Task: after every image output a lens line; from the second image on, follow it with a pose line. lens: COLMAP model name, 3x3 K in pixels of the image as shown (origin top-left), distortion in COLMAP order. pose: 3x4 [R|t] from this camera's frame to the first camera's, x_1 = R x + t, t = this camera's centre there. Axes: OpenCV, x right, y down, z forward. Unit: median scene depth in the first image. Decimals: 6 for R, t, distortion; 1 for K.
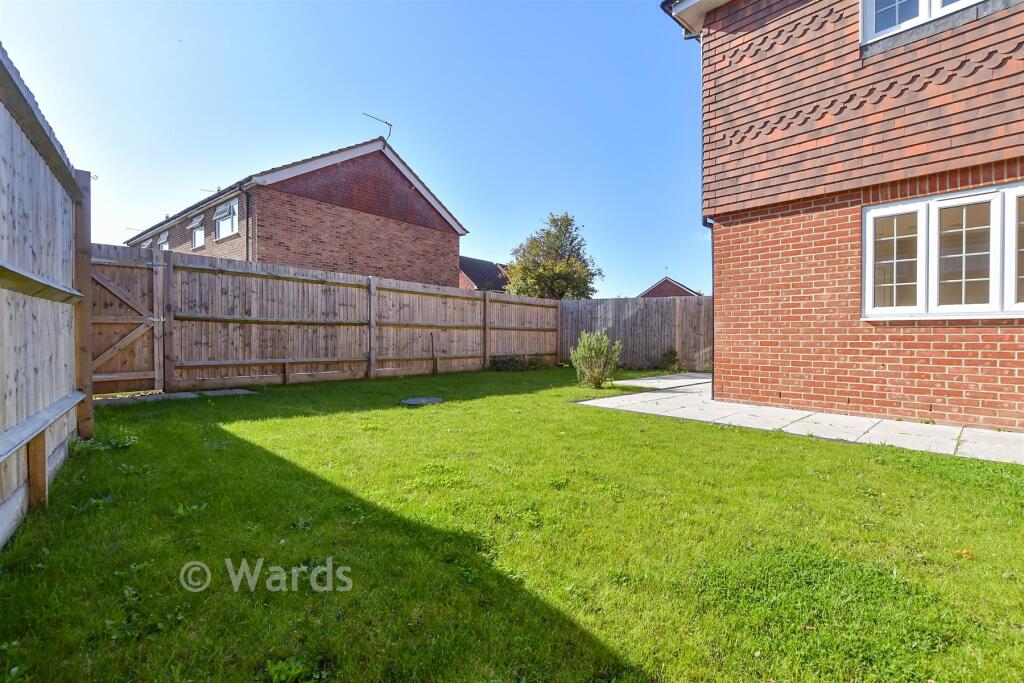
lens RADIAL K [[462.3, 0, 510.7], [0, 462.3, 337.1], [0, 0, 1]] dist [-0.003246, -0.000343]
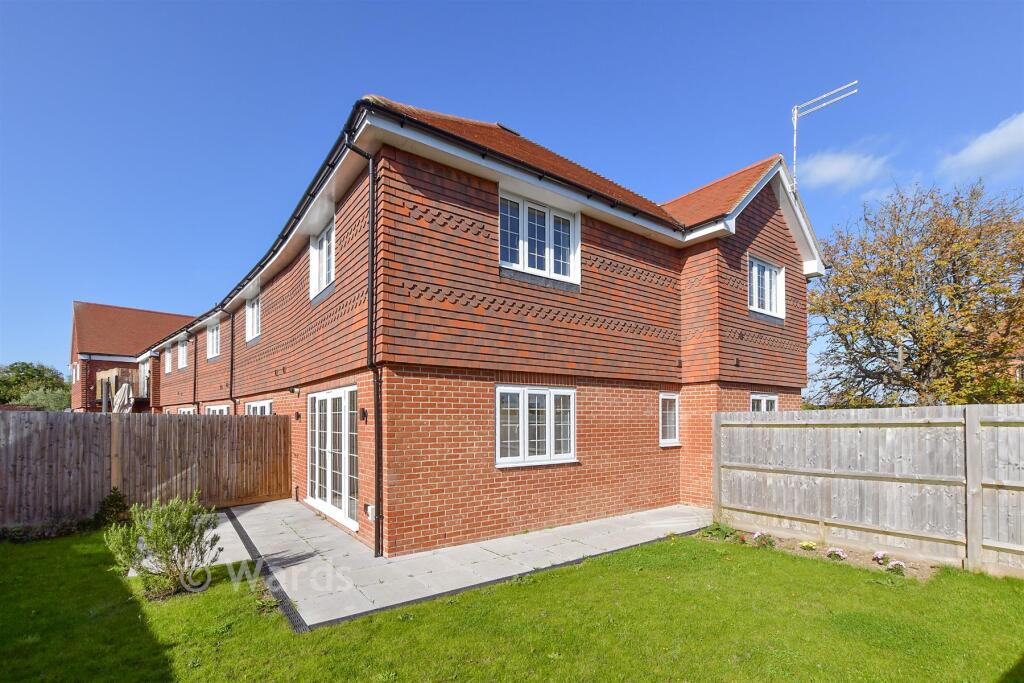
lens RADIAL K [[462.3, 0, 499.8], [0, 462.3, 414.5], [0, 0, 1]] dist [-0.003246, -0.000343]
pose [[0.136012, 0.004638, 0.990696, -0.564165], [0.009148, 0.999941, -0.005937, -0.179141], [-0.990665, 0.009871, 0.135961, 0.784705]]
